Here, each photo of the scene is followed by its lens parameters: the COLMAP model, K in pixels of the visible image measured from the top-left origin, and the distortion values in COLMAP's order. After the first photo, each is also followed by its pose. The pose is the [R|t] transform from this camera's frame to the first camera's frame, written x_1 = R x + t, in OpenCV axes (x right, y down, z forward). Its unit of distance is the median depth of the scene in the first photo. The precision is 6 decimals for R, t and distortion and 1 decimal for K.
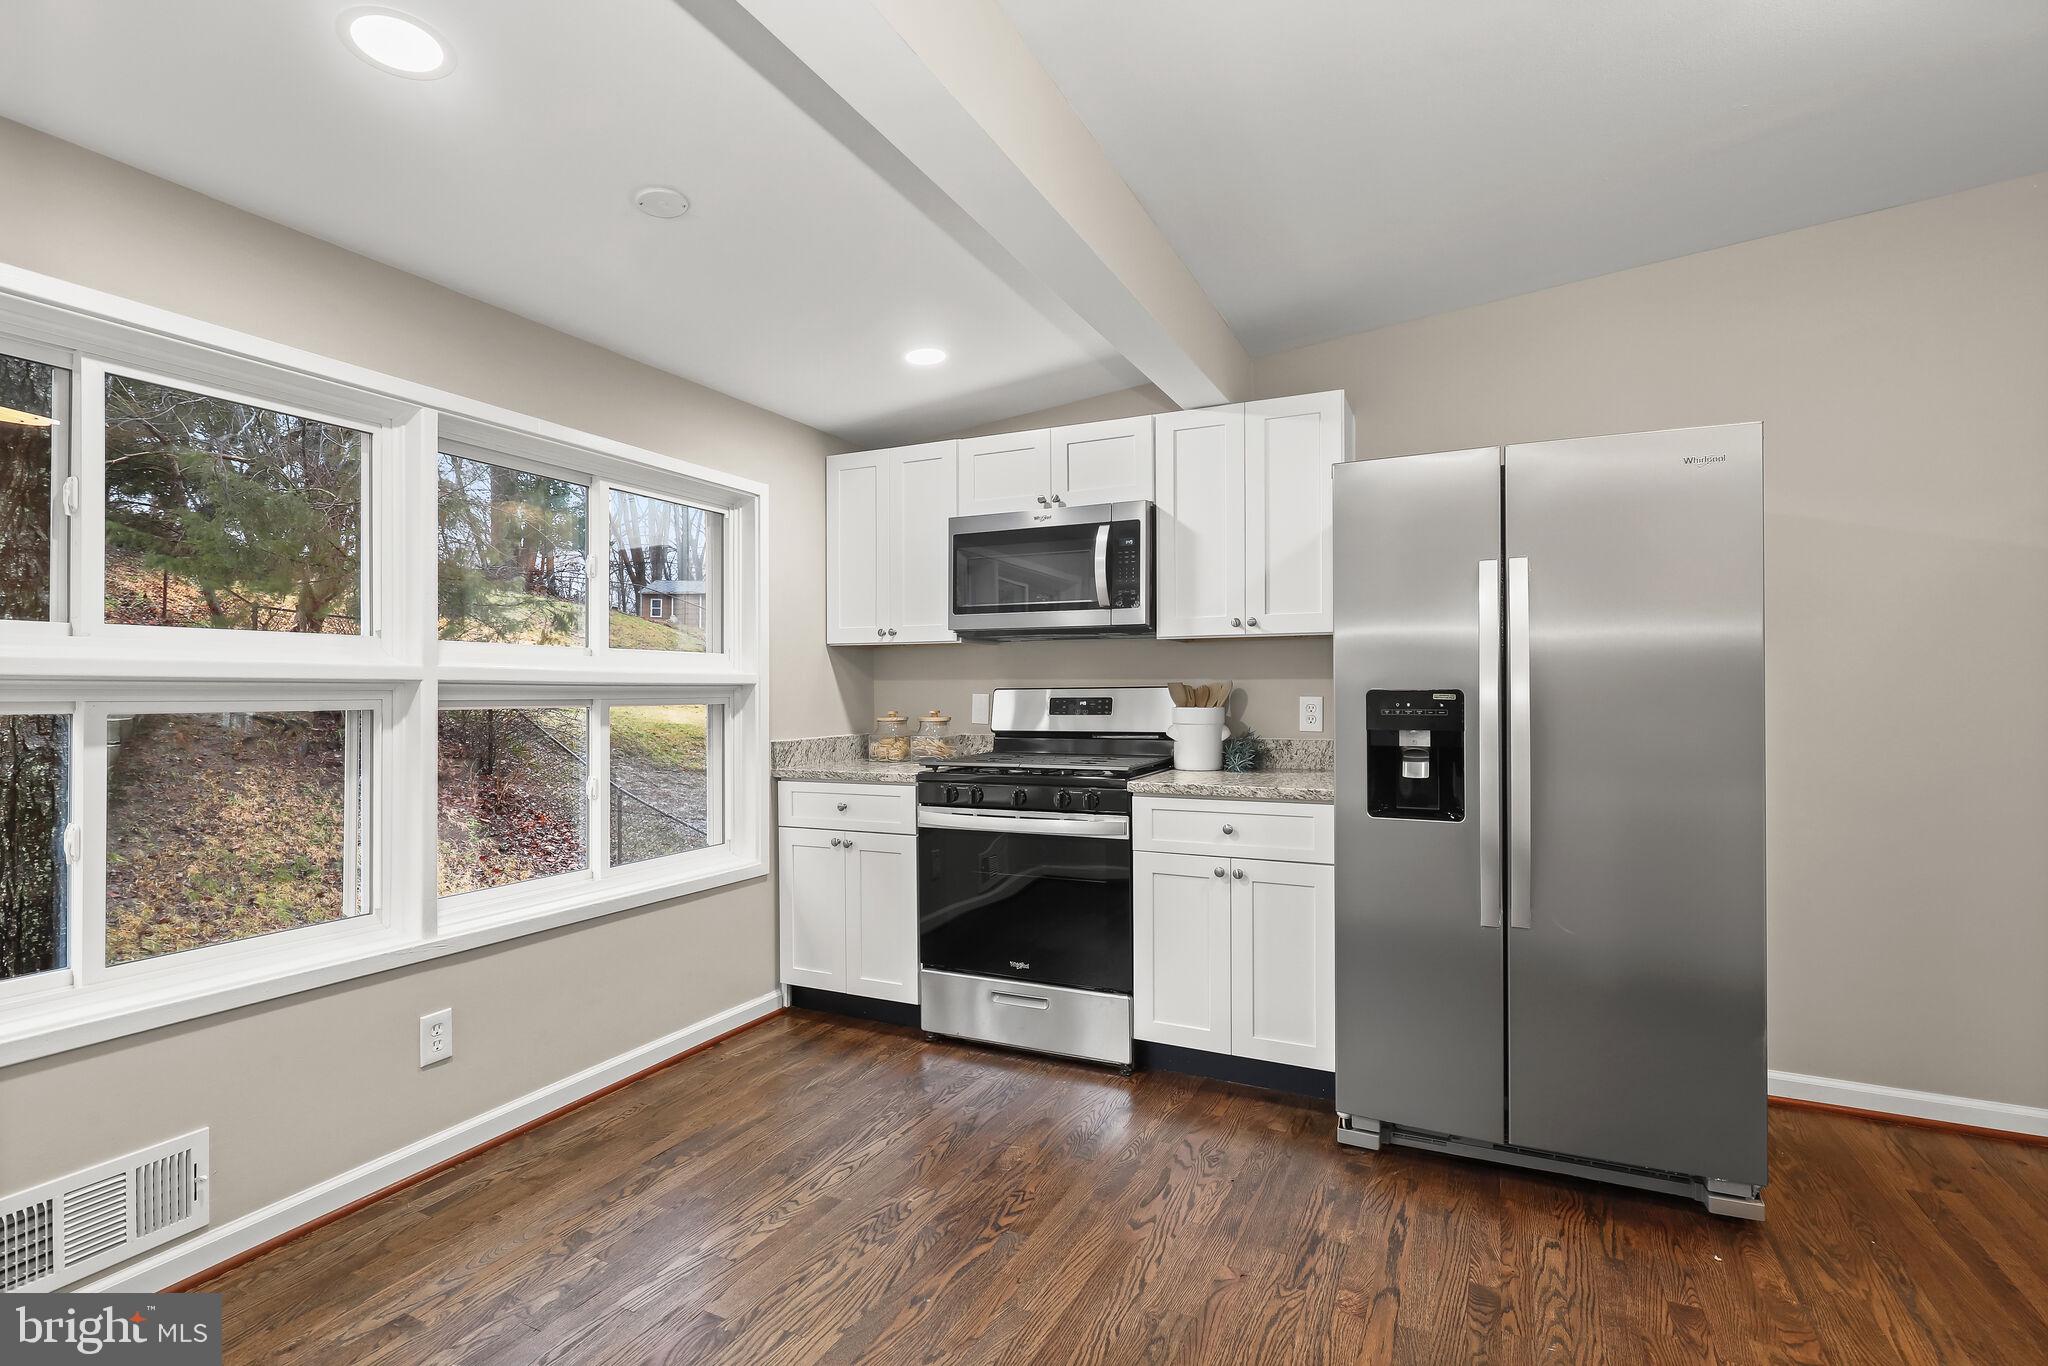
lens RADIAL K [[945.6, 0, 1029.2], [0, 945.6, 684.9], [0, 0, 1]] dist [-0.000508, 0.000988]
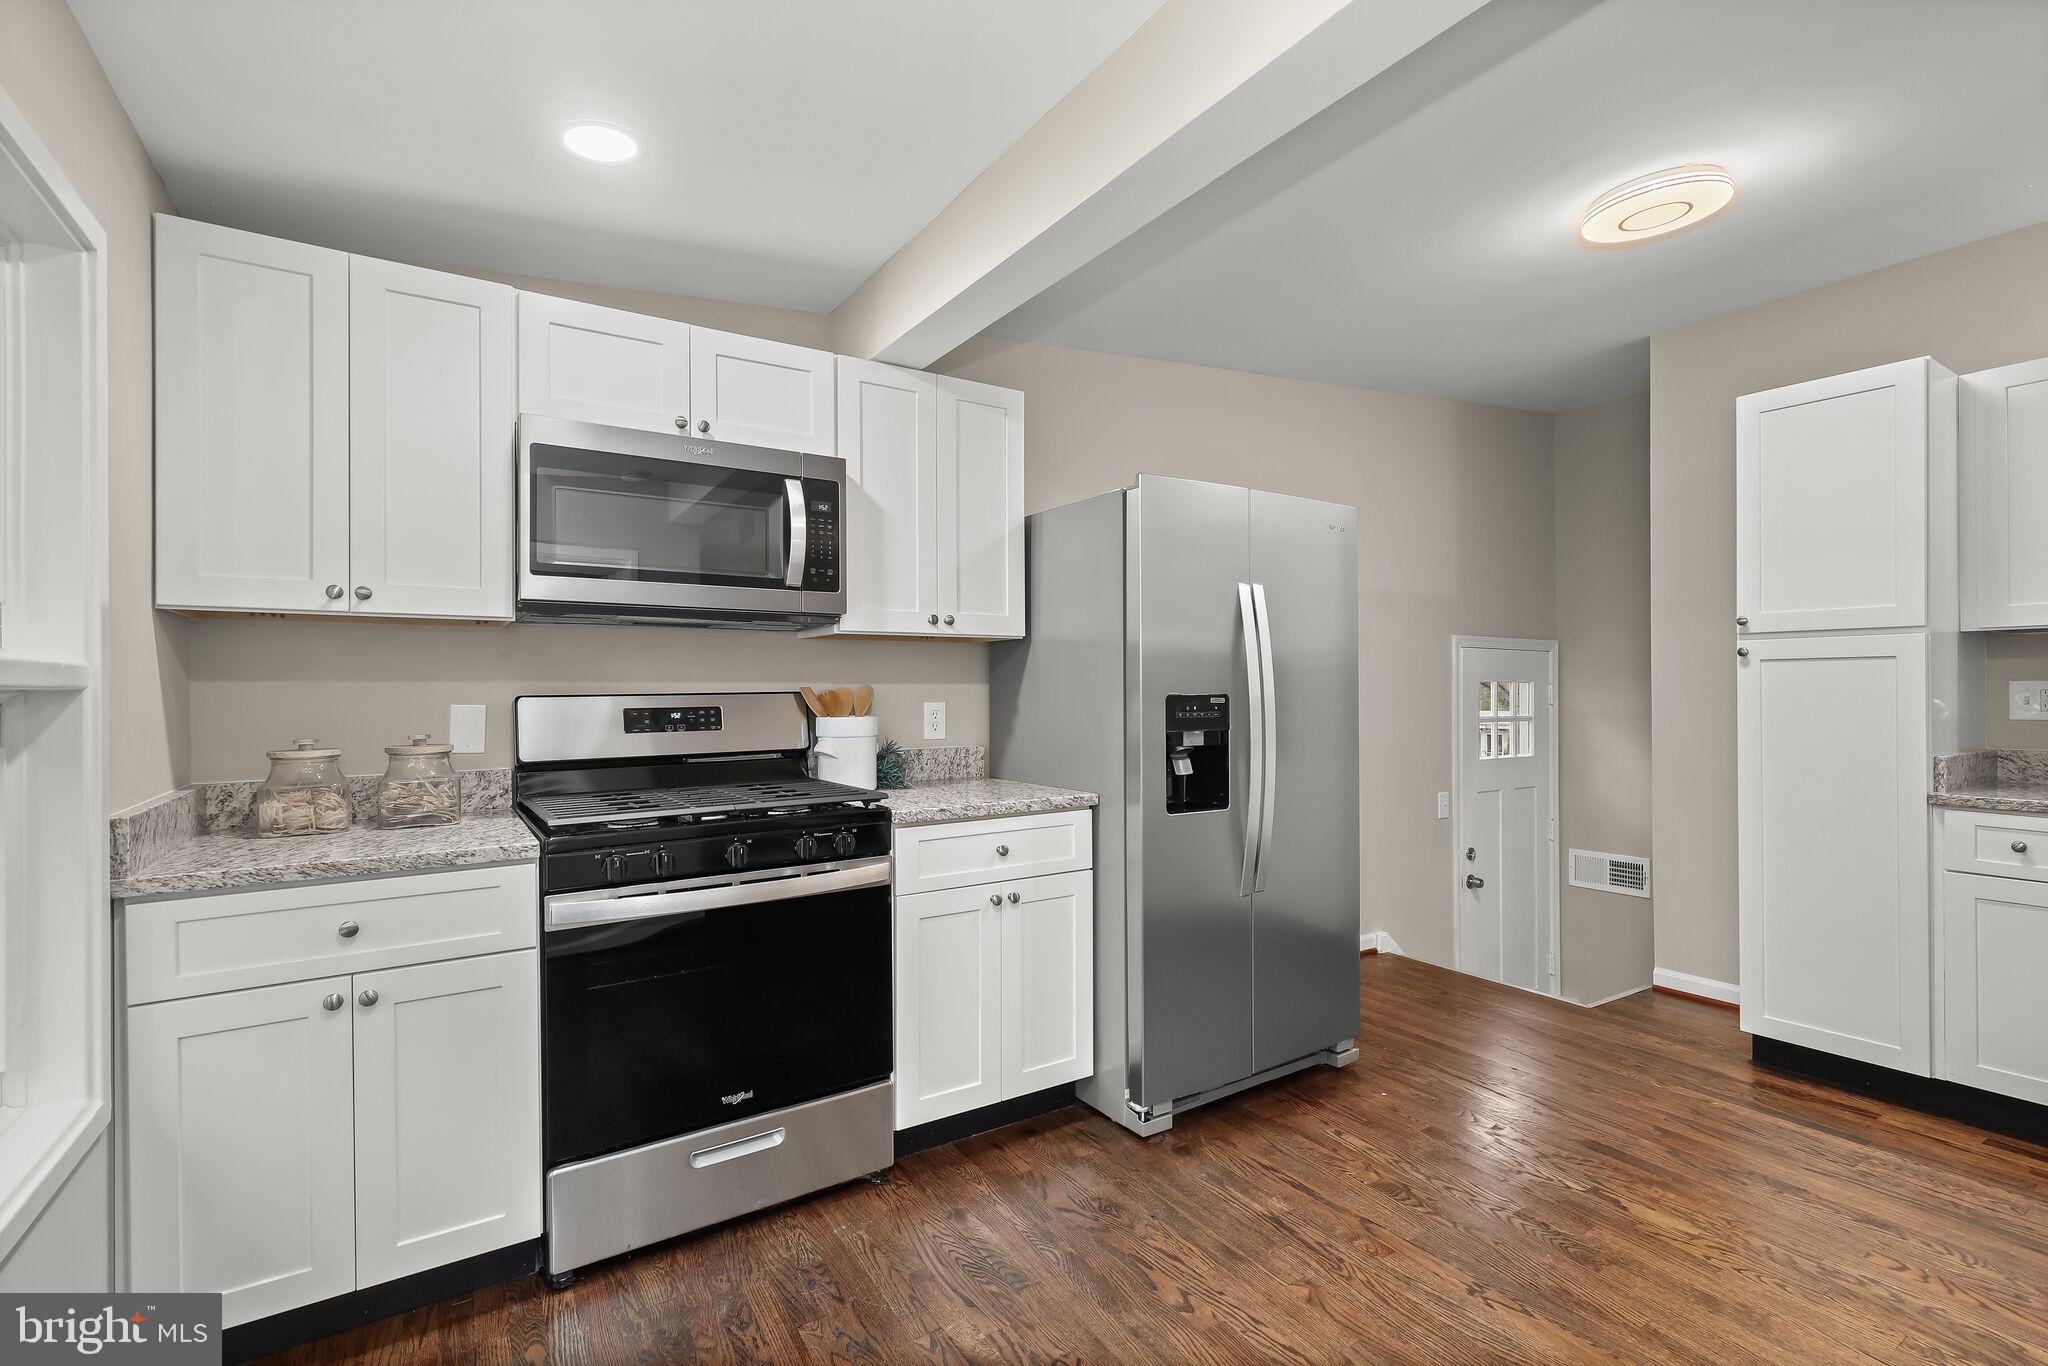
lens RADIAL K [[945.6, 0, 1033.0], [0, 945.6, 686.6], [0, 0, 1]] dist [-0.000508, 0.000988]
pose [[0.515983, 0.001625, 0.856598, -0.524065], [-0.000108, 0.999998, -0.001832, -0.001400], [-0.856599, 0.000853, 0.515982, 0.493236]]
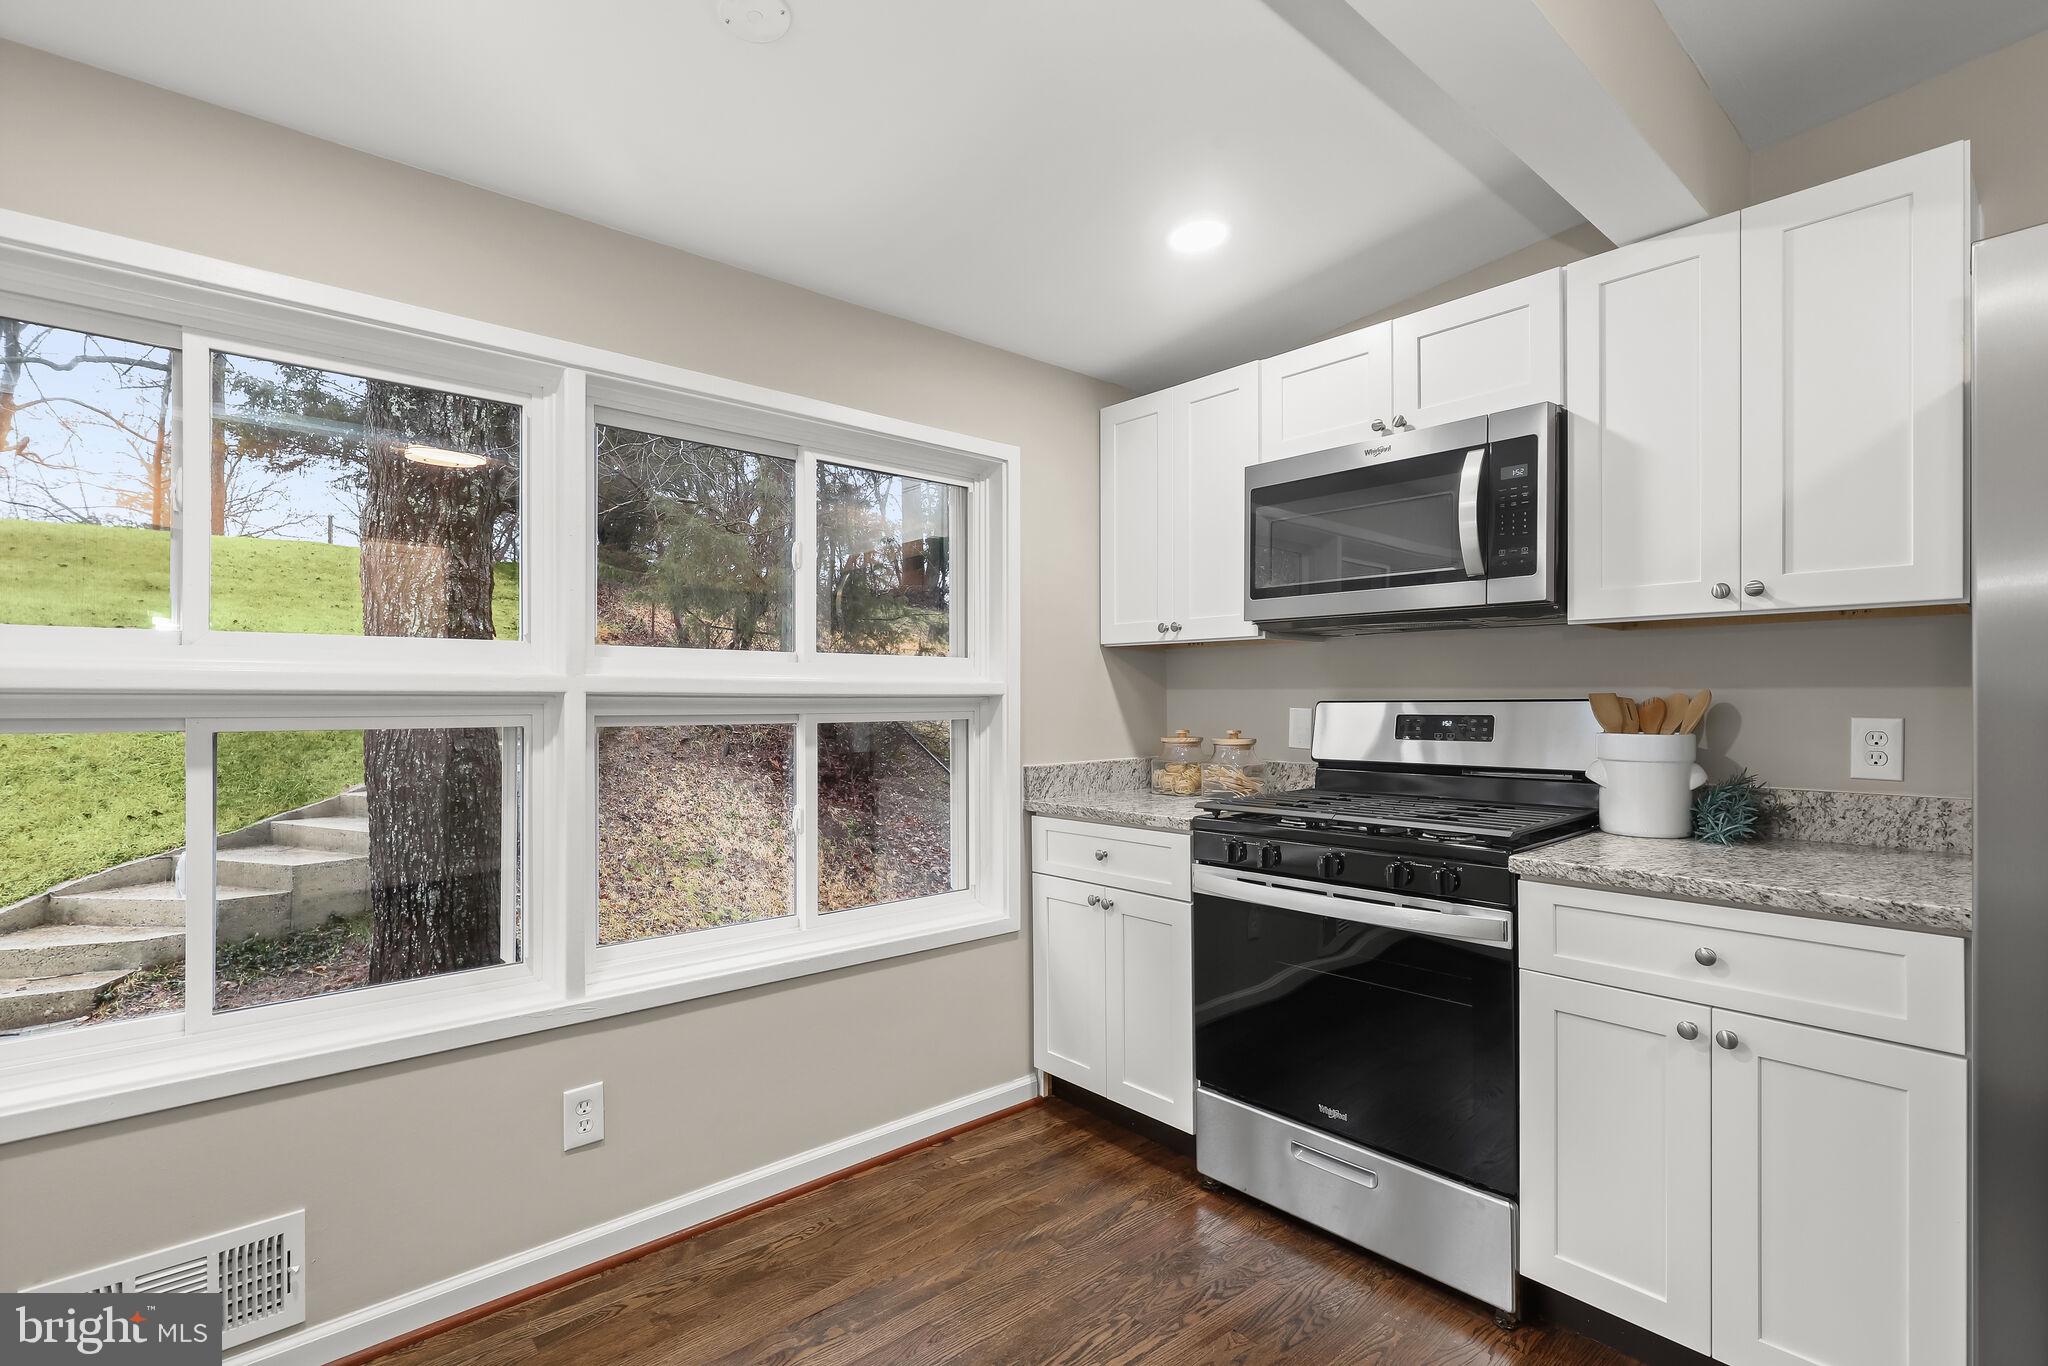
lens RADIAL K [[945.6, 0, 1034.9], [0, 945.6, 698.1], [0, 0, 1]] dist [-0.000508, 0.000988]
pose [[0.922748, 0.001797, -0.385401, 0.056697], [0.000518, 0.999982, 0.005903, -0.003719], [0.385404, -0.005647, 0.922730, 0.318433]]
